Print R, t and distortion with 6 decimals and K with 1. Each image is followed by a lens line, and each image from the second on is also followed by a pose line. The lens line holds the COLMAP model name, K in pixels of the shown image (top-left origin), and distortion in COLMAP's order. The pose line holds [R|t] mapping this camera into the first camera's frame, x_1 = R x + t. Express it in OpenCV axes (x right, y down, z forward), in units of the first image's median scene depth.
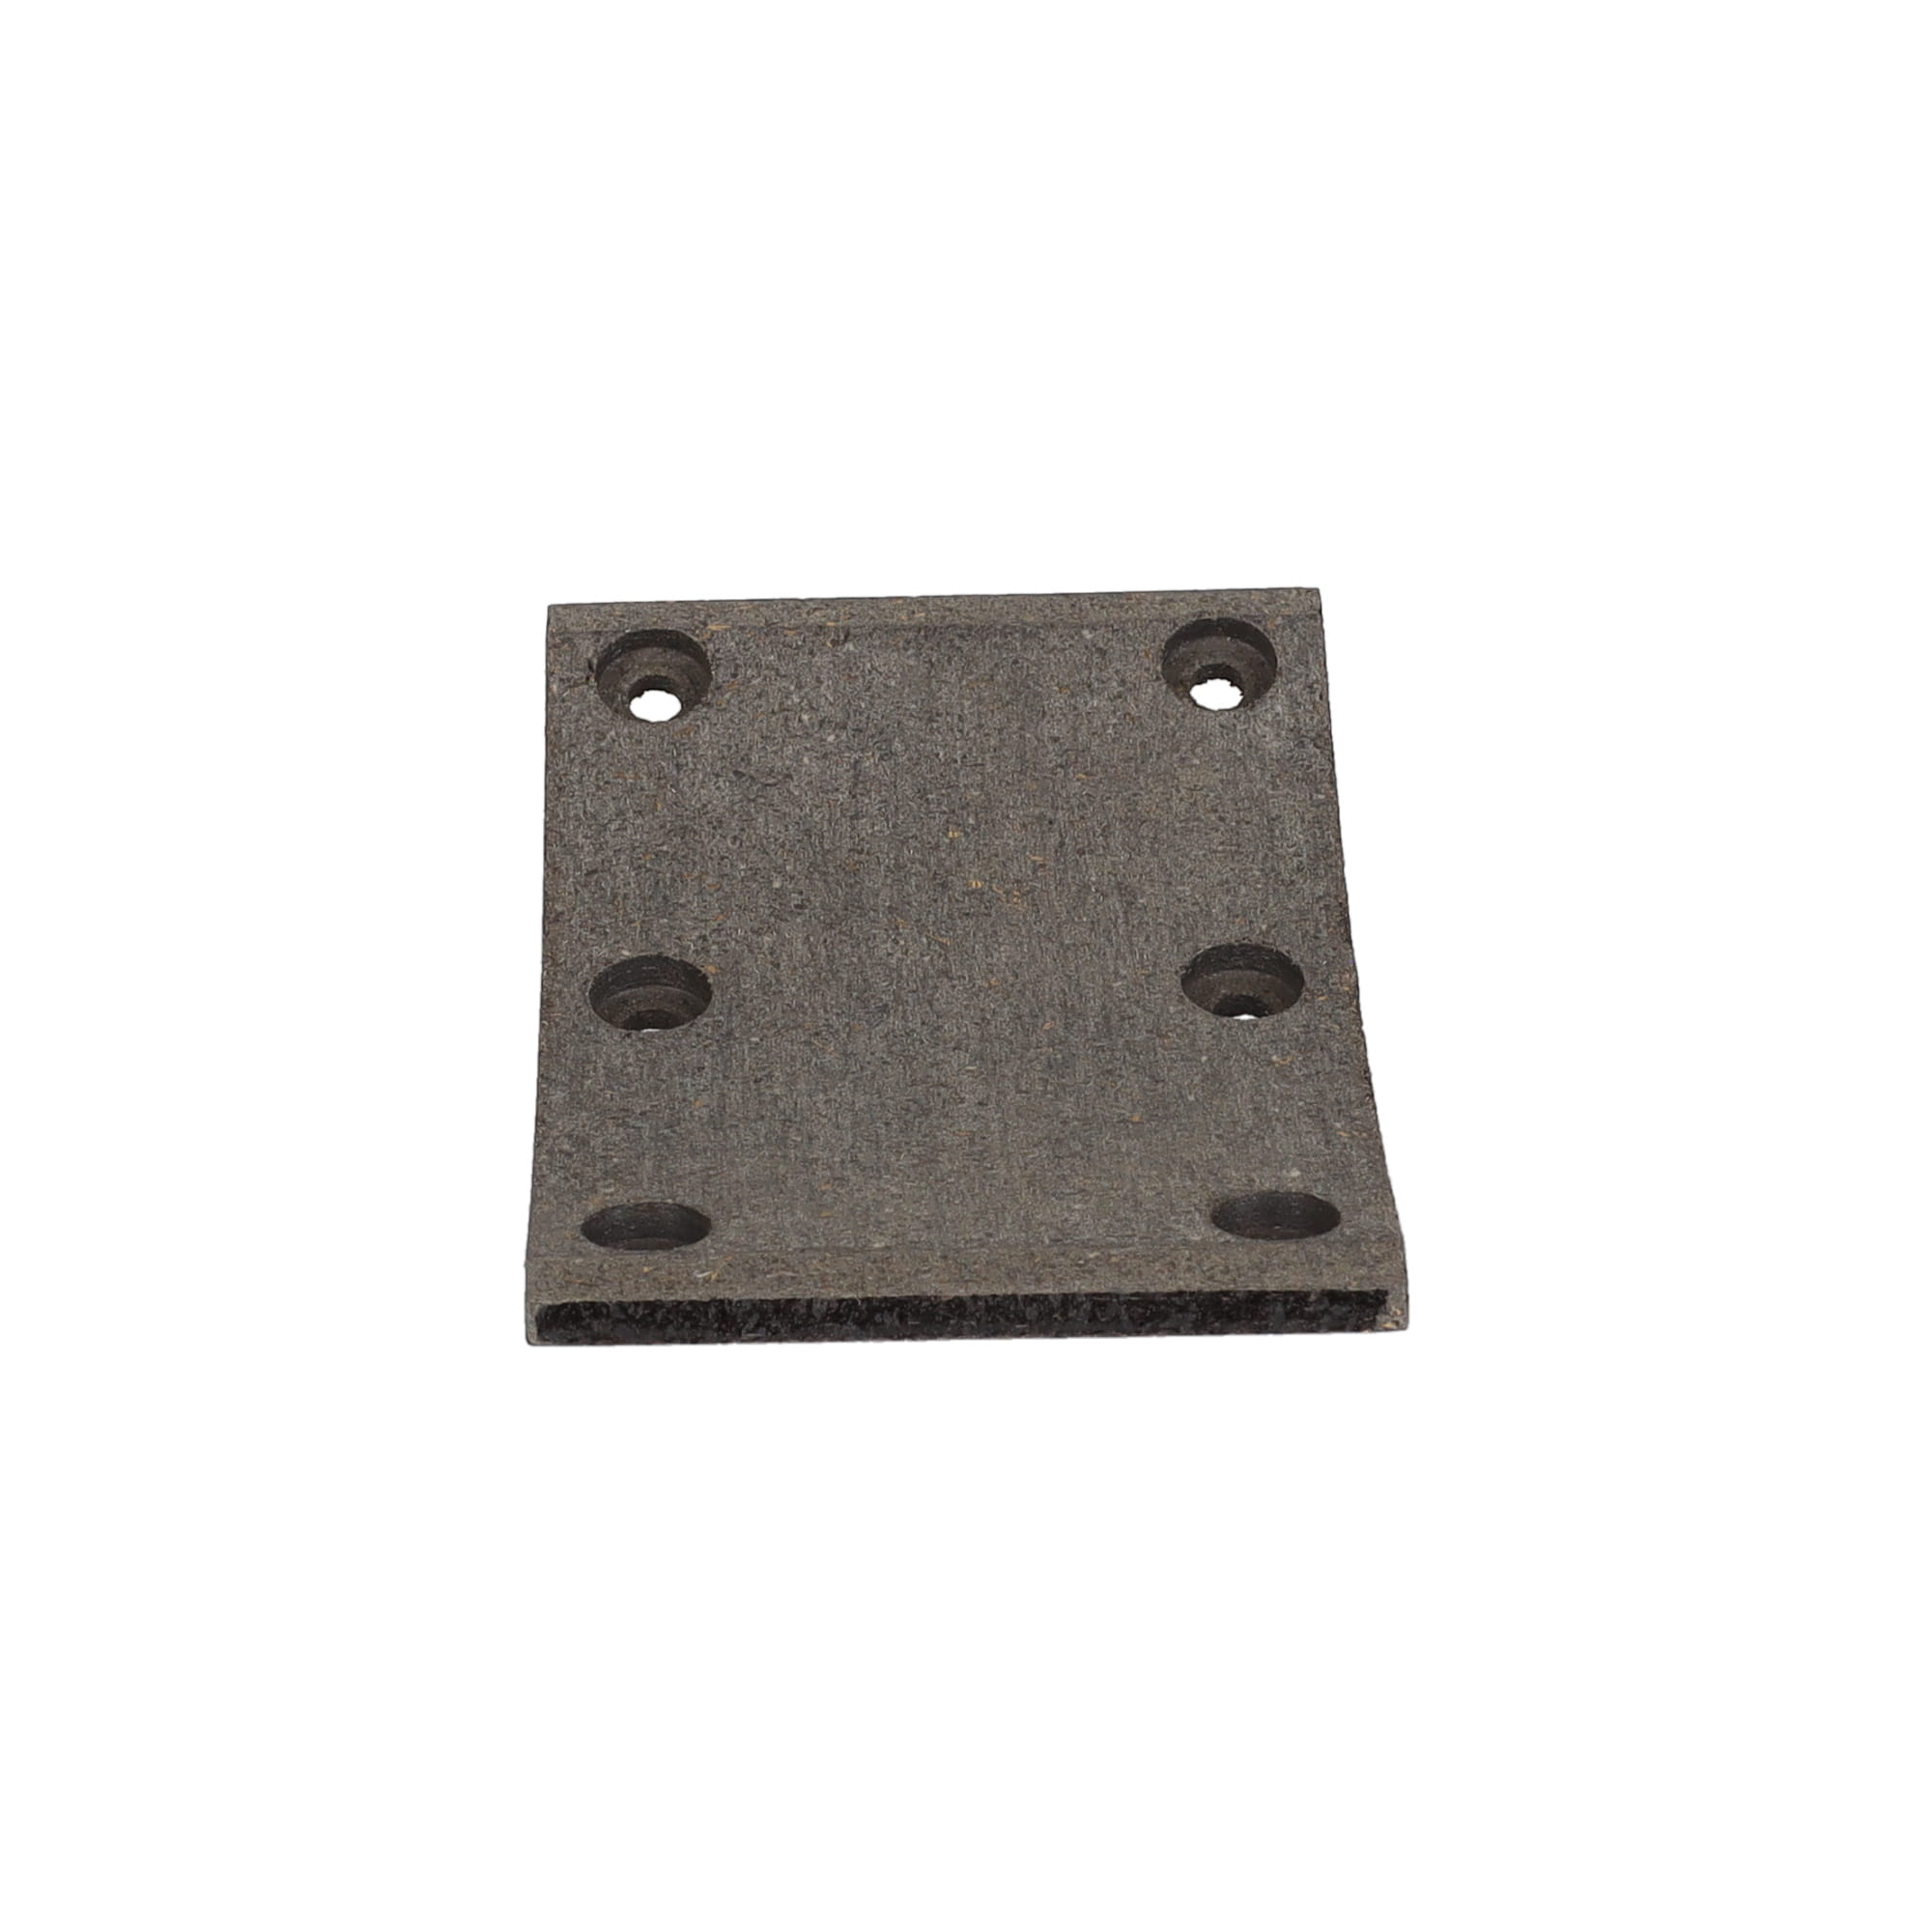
lens RADIAL K [[6469.6, 0, 950.0], [0, 6469.6, 975.4], [0, 0, 1]] dist [0.110472, 0.000000]
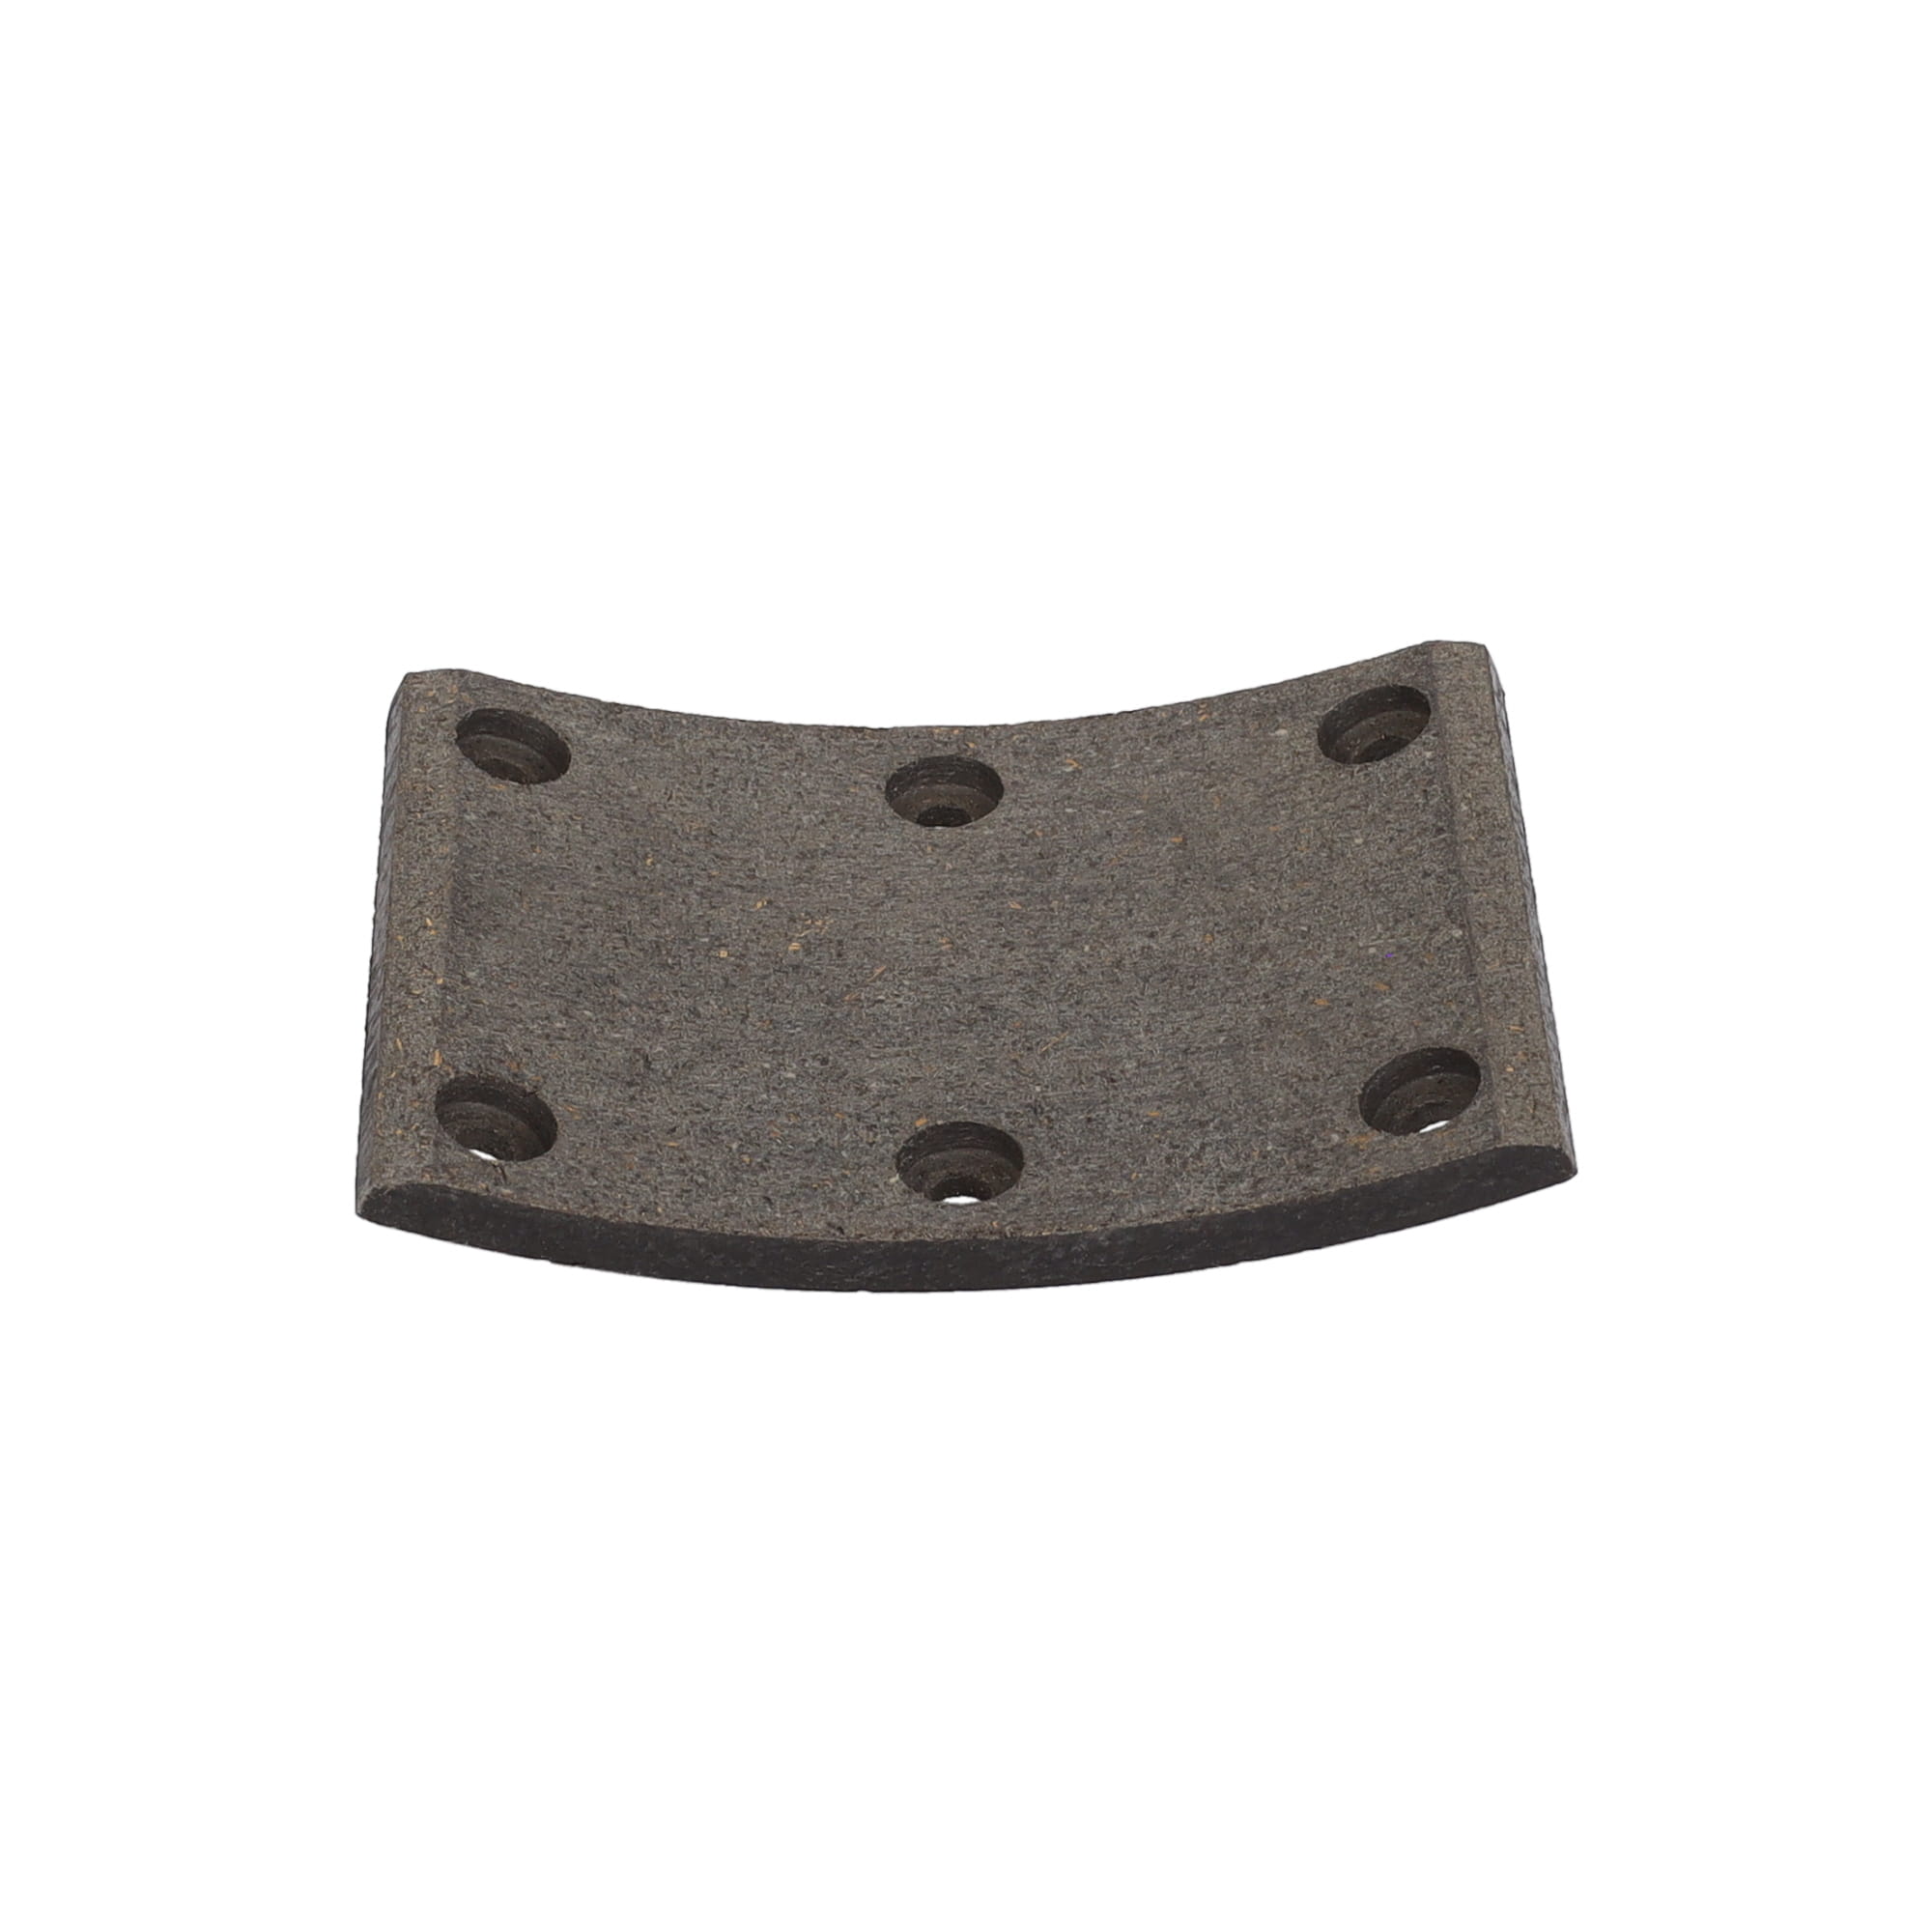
lens RADIAL K [[6469.6, 0, 956.8], [0, 6469.6, 962.5], [0, 0, 1]] dist [0.110472, 0.000000]
pose [[0.000788, -0.622692, 0.782466, -0.775895], [0.632794, 0.606190, 0.481773, -0.476297], [-0.774320, 0.494760, 0.394513, 0.598165]]
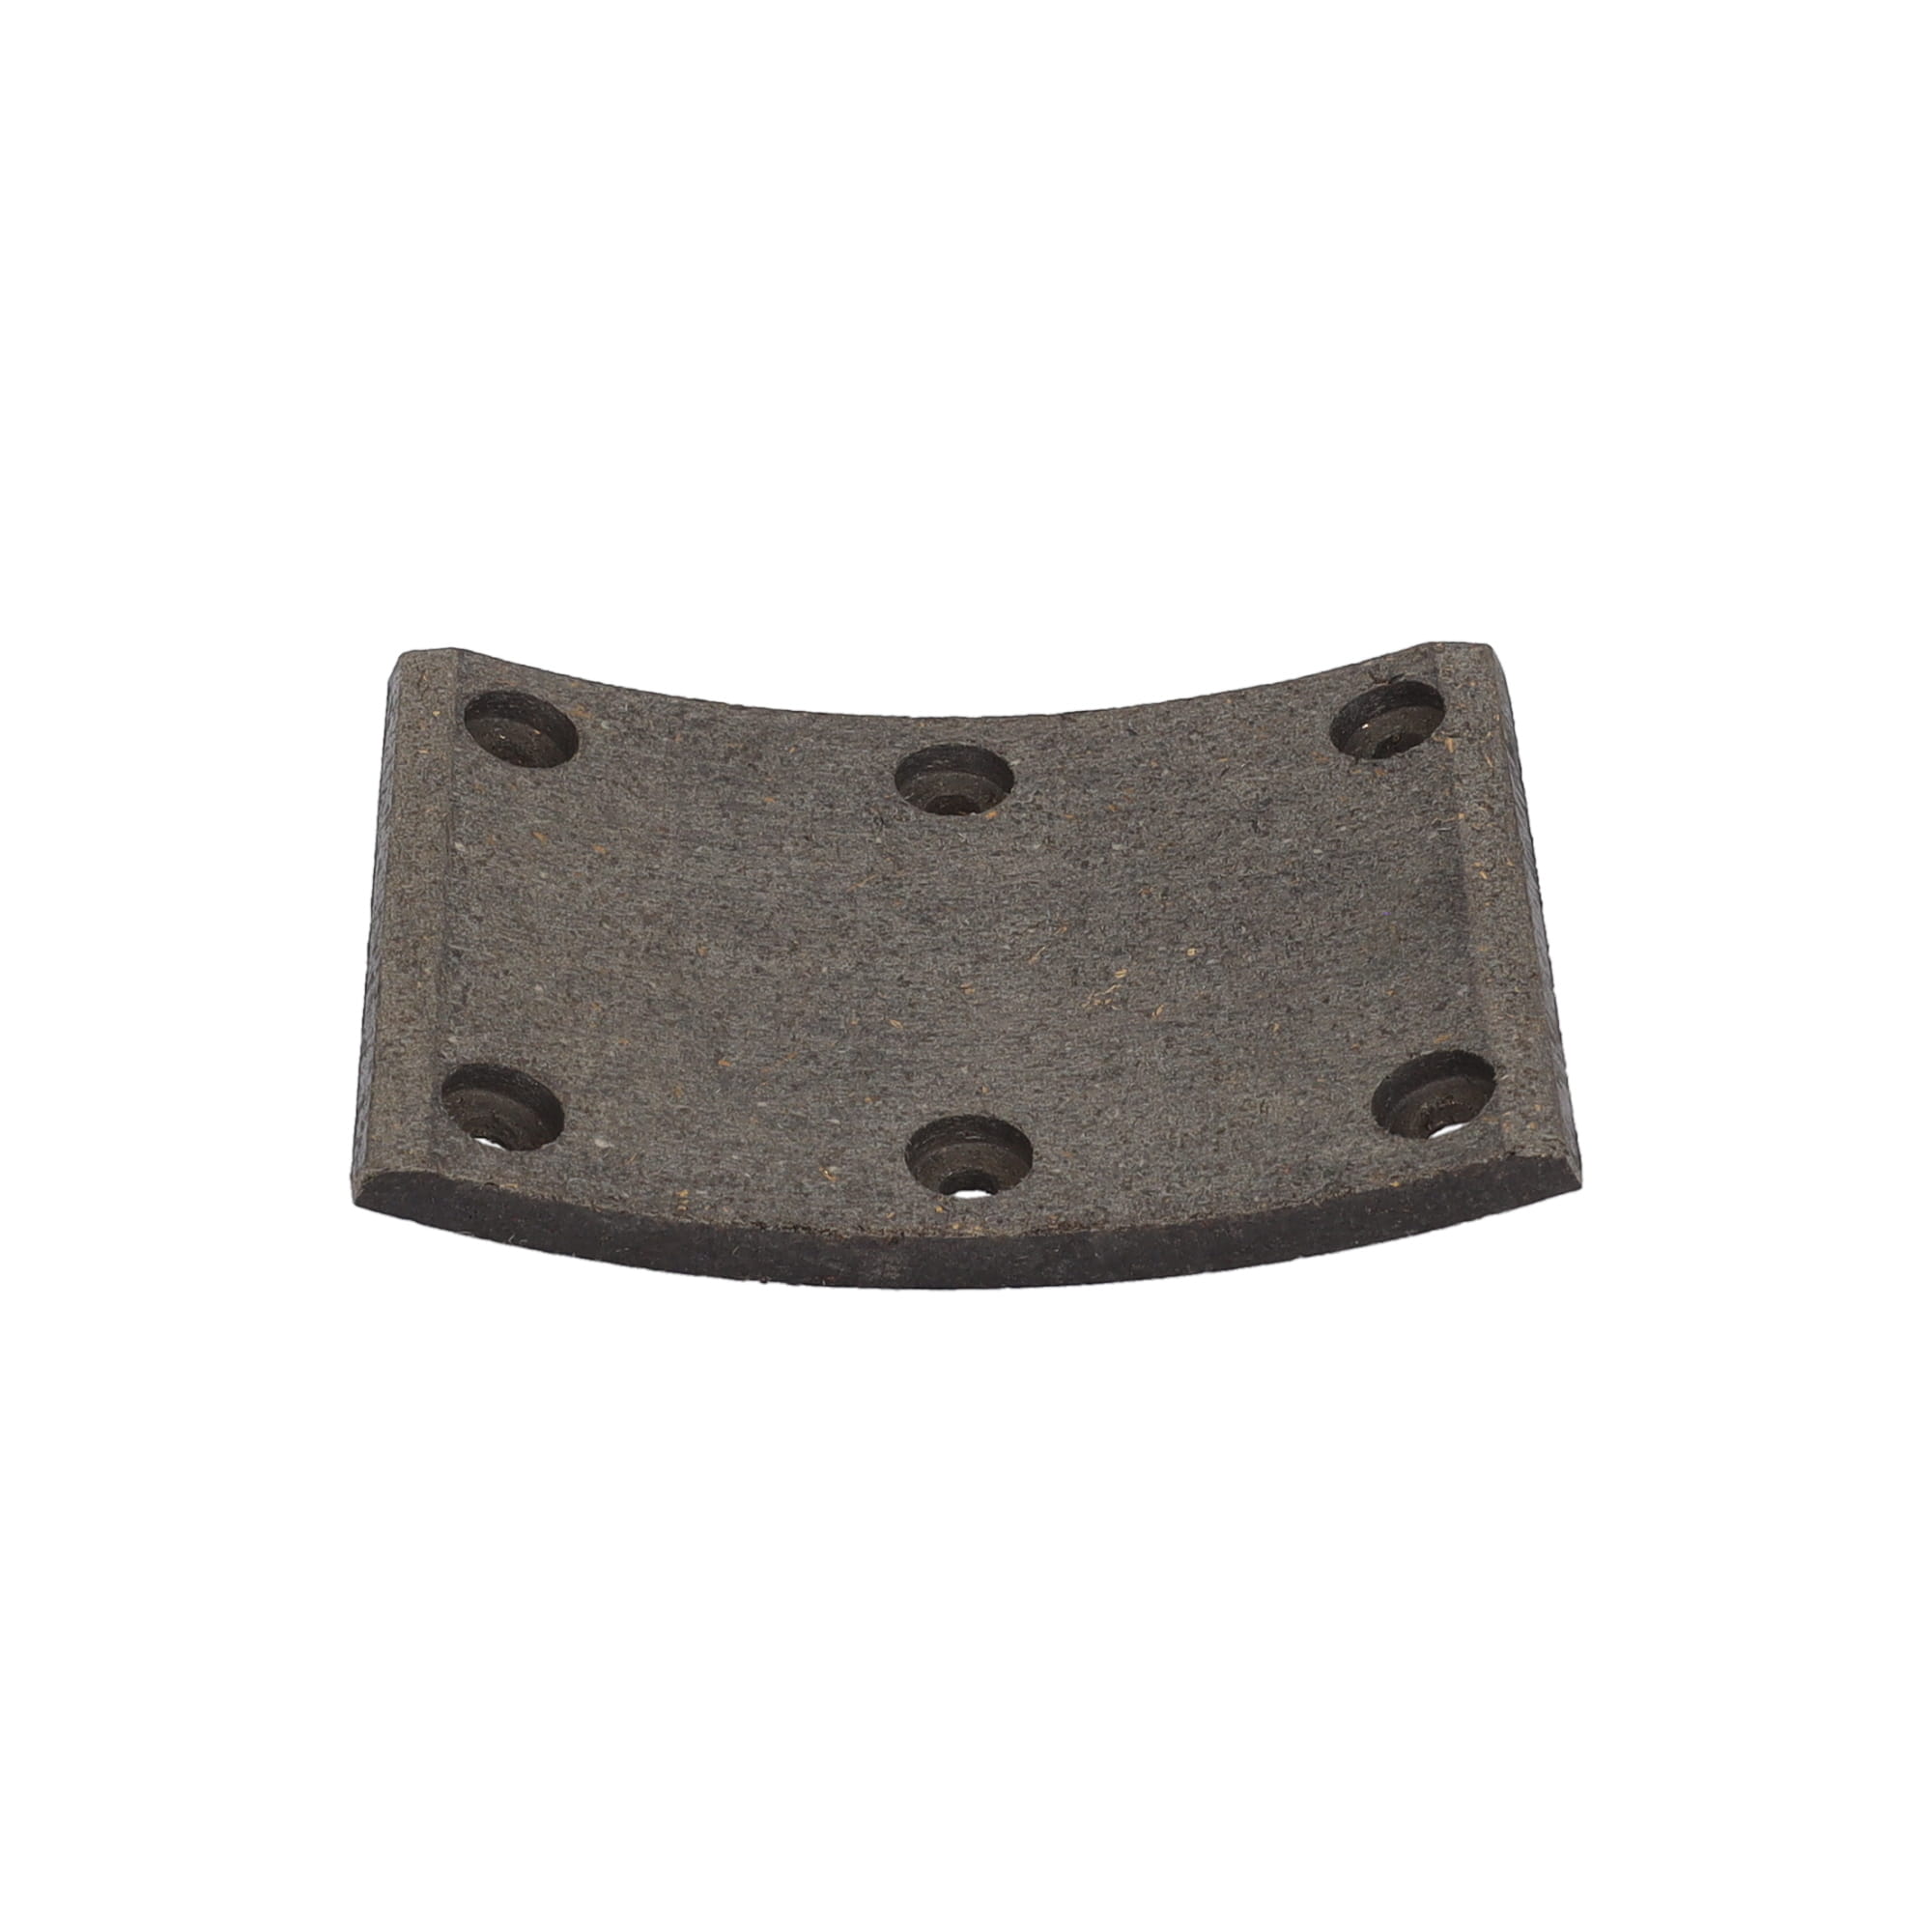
lens RADIAL K [[6469.6, 0, 953.6], [0, 6469.6, 967.6], [0, 0, 1]] dist [0.110472, 0.000000]
pose [[-0.003432, 0.635437, -0.772145, 0.761385], [-0.626070, 0.600730, 0.497153, -0.486934], [0.779759, 0.485123, 0.395766, 0.600119]]
